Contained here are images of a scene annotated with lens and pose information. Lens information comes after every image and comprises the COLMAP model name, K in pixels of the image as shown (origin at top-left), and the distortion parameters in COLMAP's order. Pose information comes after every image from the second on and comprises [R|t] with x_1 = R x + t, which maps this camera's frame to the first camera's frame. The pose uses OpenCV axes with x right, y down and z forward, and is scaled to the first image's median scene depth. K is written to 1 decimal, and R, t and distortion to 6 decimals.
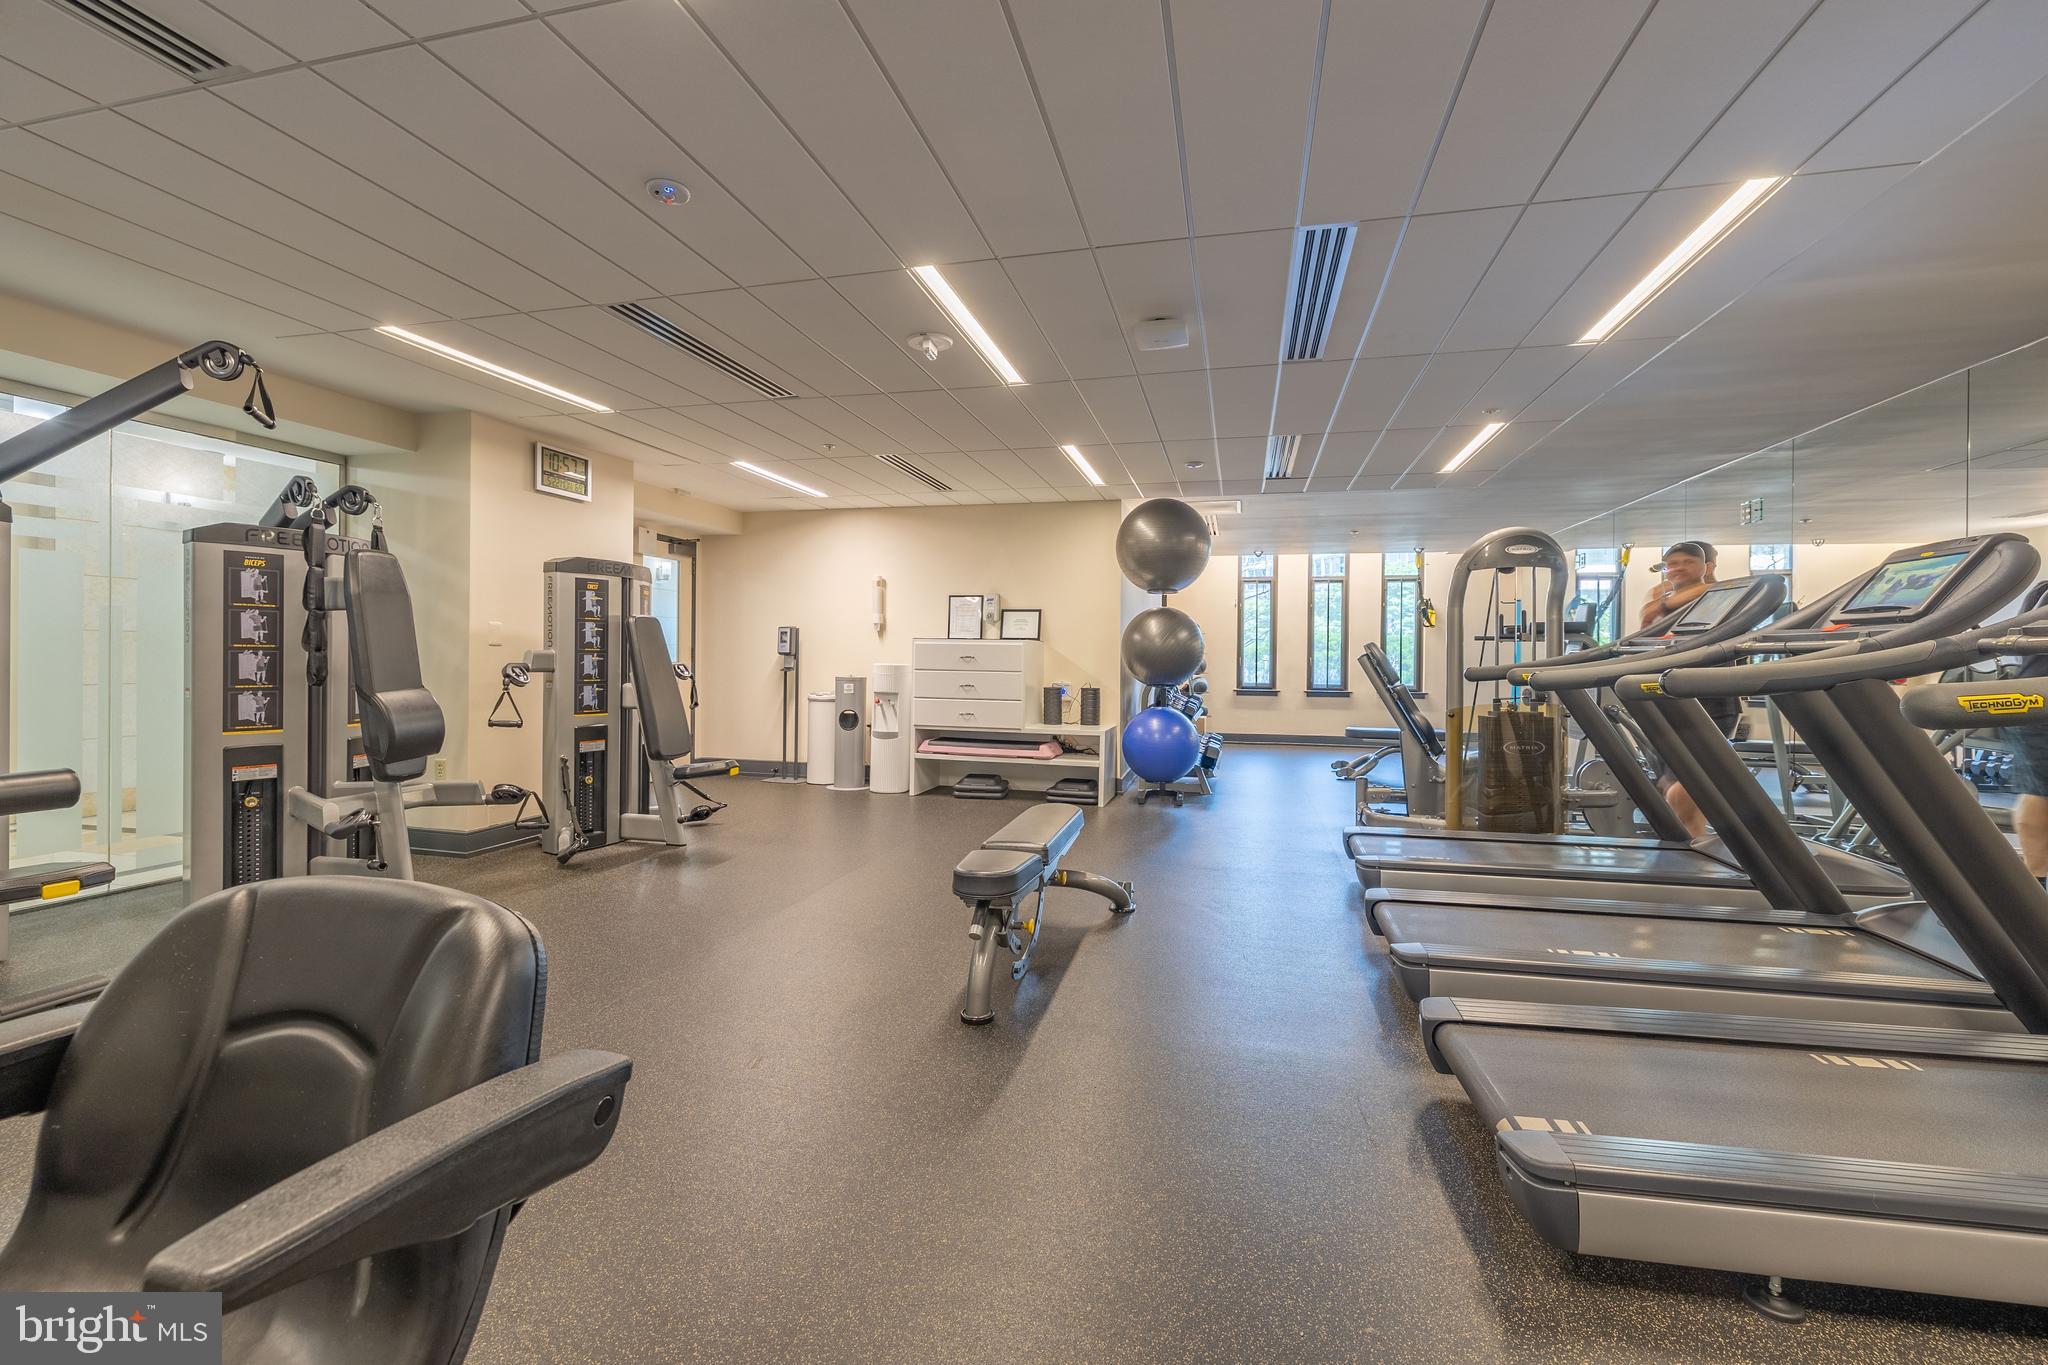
lens RADIAL K [[880.4, 0, 1023.7], [0, 880.4, 666.5], [0, 0, 1]] dist [0.003694, -0.000675]
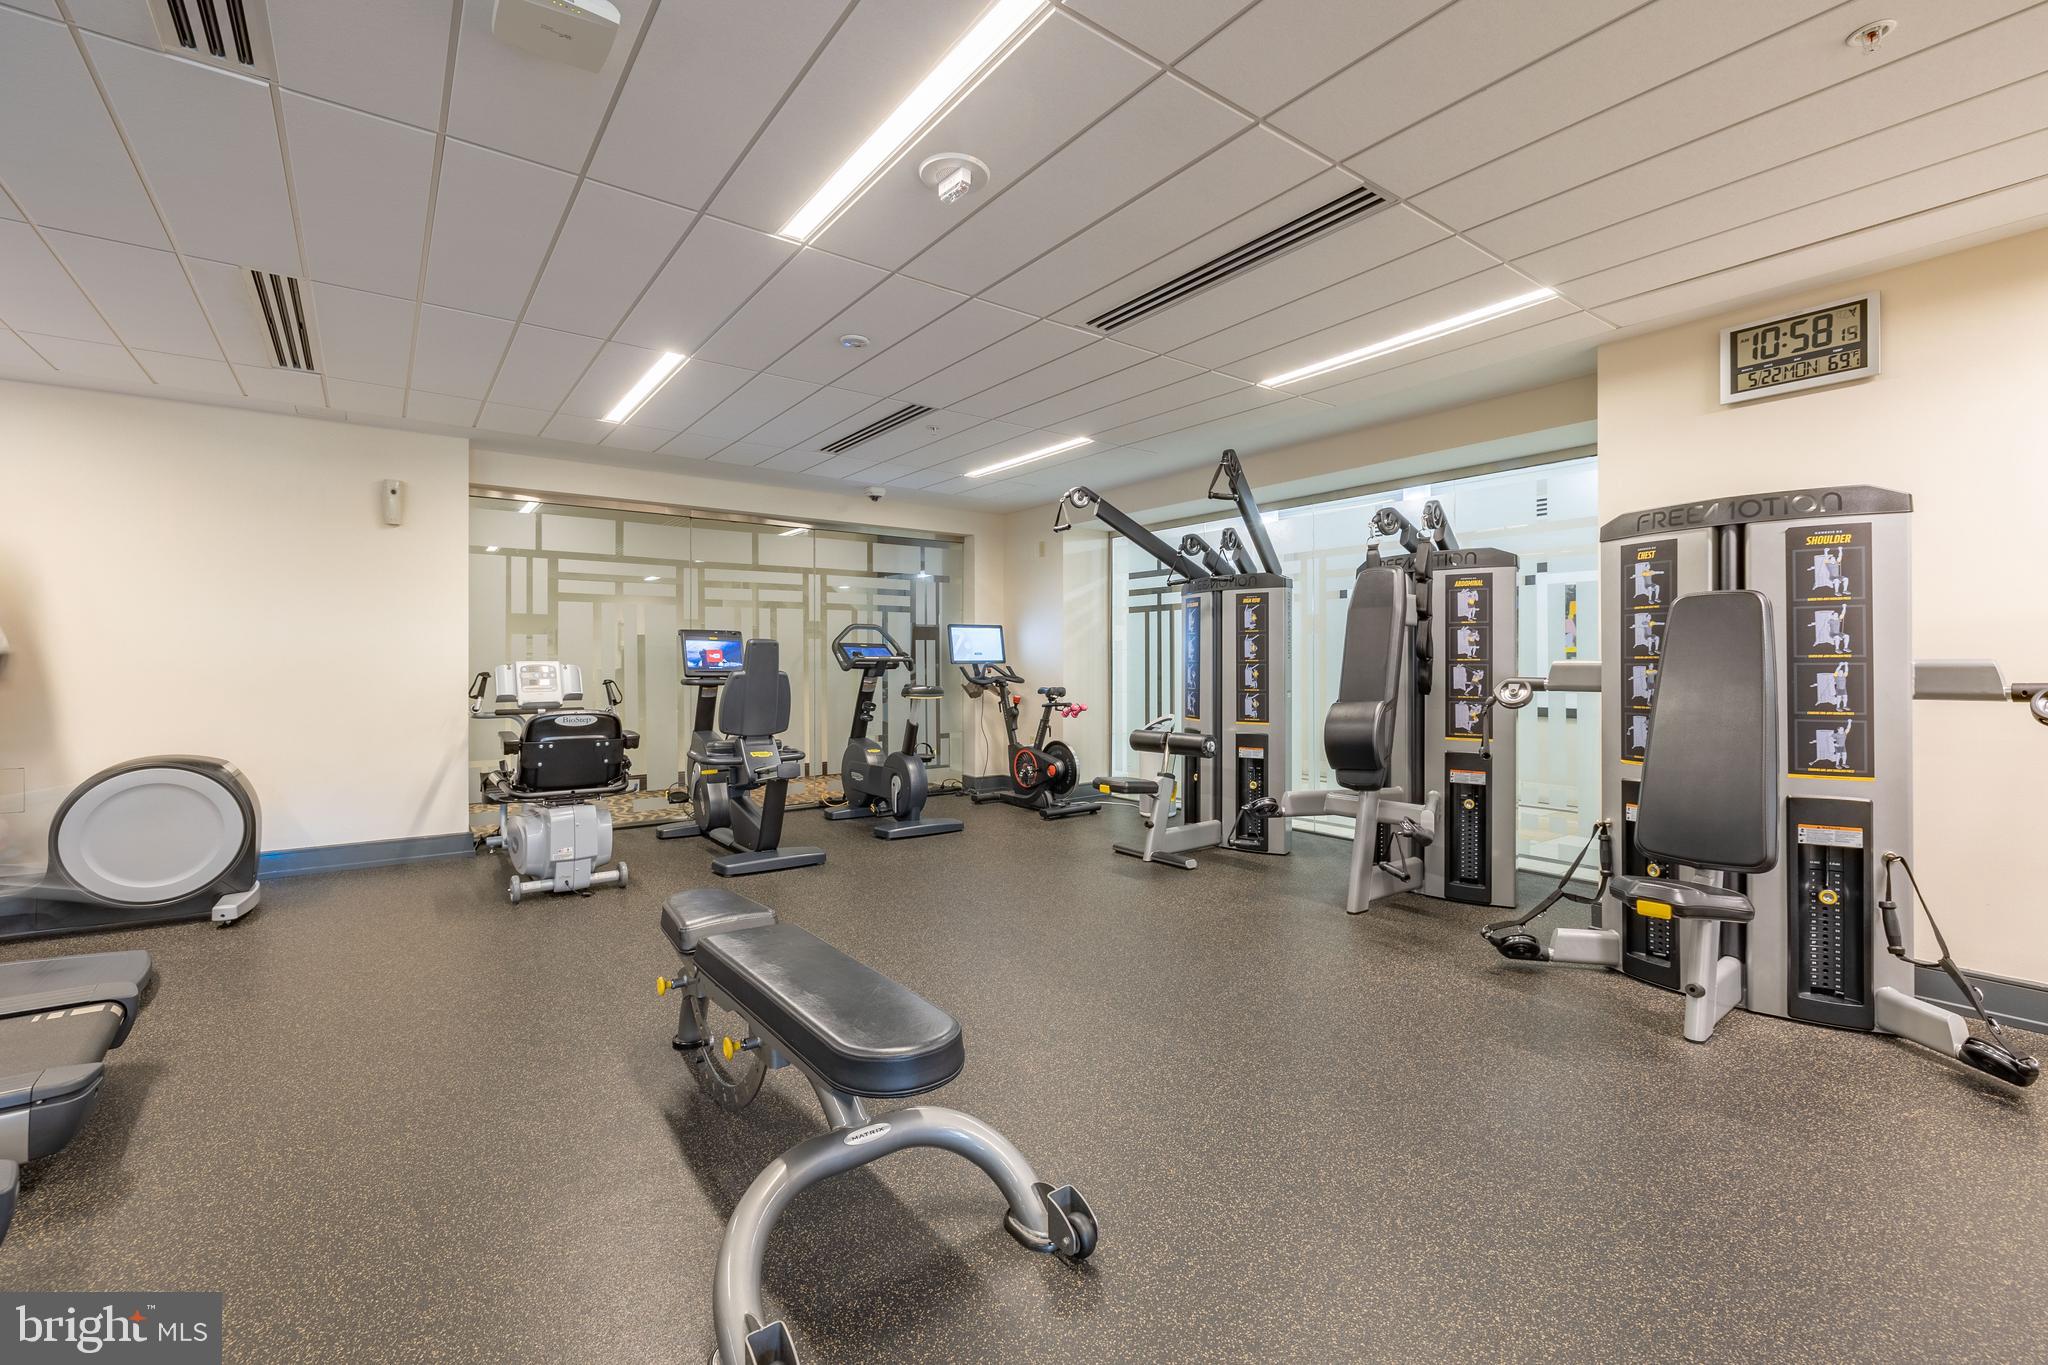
lens RADIAL K [[880.4, 0, 1023.8], [0, 880.4, 672.7], [0, 0, 1]] dist [0.003694, -0.000675]
pose [[-0.631414, -0.007152, -0.775413, 0.318849], [-0.016762, 0.999850, 0.004427, -0.004932], [0.775265, 0.015793, -0.631439, 1.278592]]
